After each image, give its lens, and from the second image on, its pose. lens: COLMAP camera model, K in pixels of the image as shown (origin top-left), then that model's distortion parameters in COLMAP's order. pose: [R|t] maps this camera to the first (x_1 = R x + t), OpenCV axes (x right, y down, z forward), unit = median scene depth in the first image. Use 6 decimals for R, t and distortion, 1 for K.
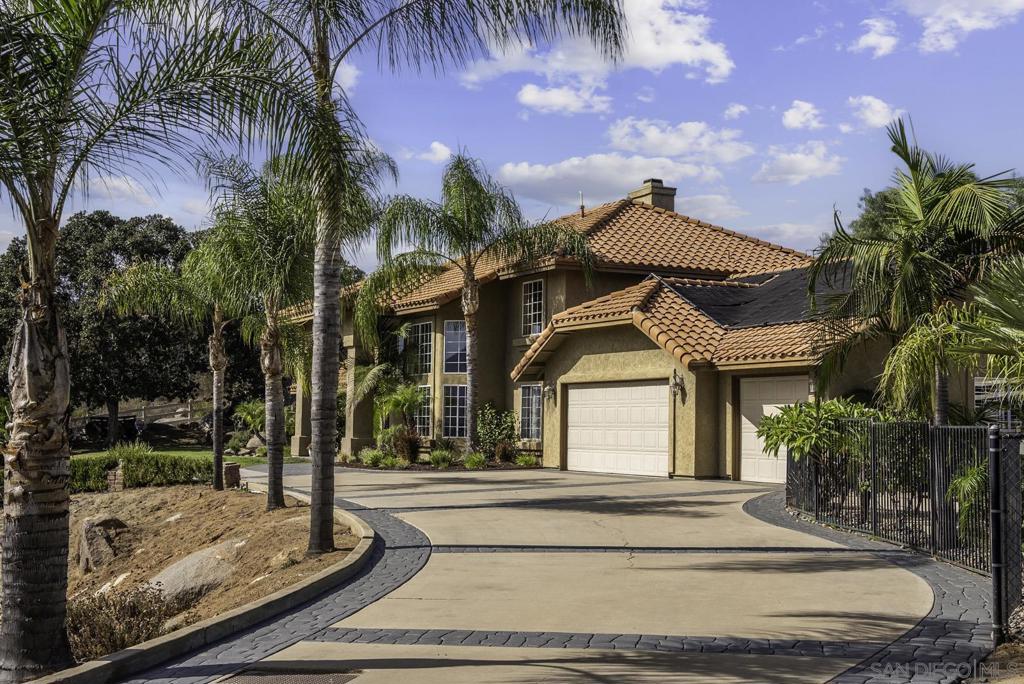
lens RADIAL K [[1428.1, 0, 512.0], [0, 1428.1, 342.0], [0, 0, 1]] dist [0.009182, 0.004201]
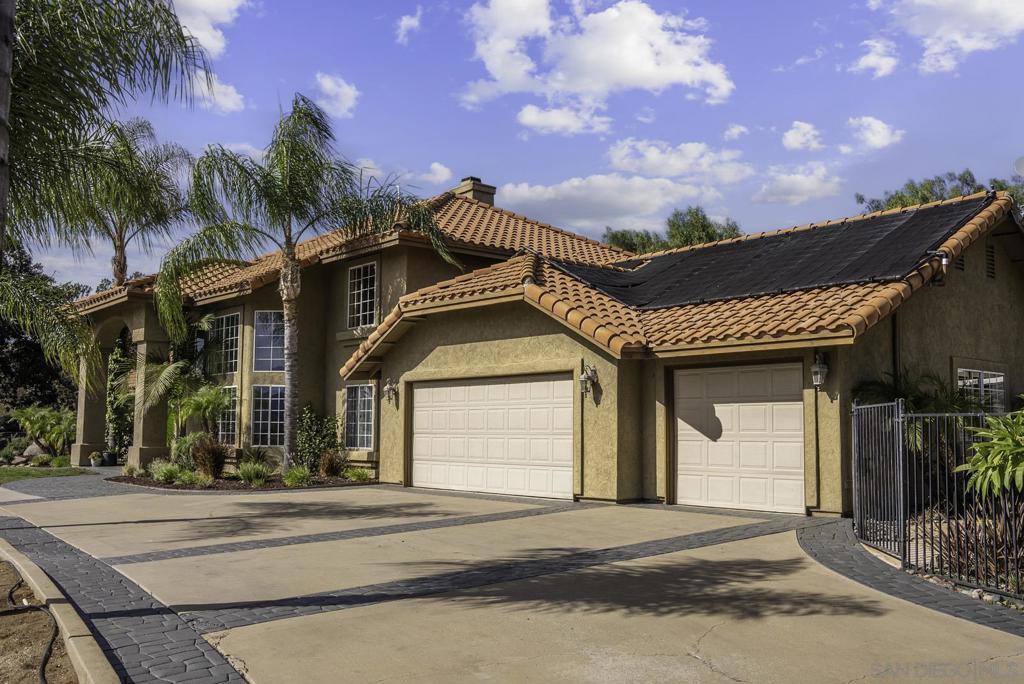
lens RADIAL K [[975.0, 0, 512.0], [0, 975.0, 342.0], [0, 0, 1]] dist [-0.052433, 0.008698]
pose [[0.969652, 0.014129, 0.244081, -0.043492], [-0.007217, 0.999548, -0.029192, 0.021914], [-0.244383, 0.026545, 0.969315, 0.430042]]
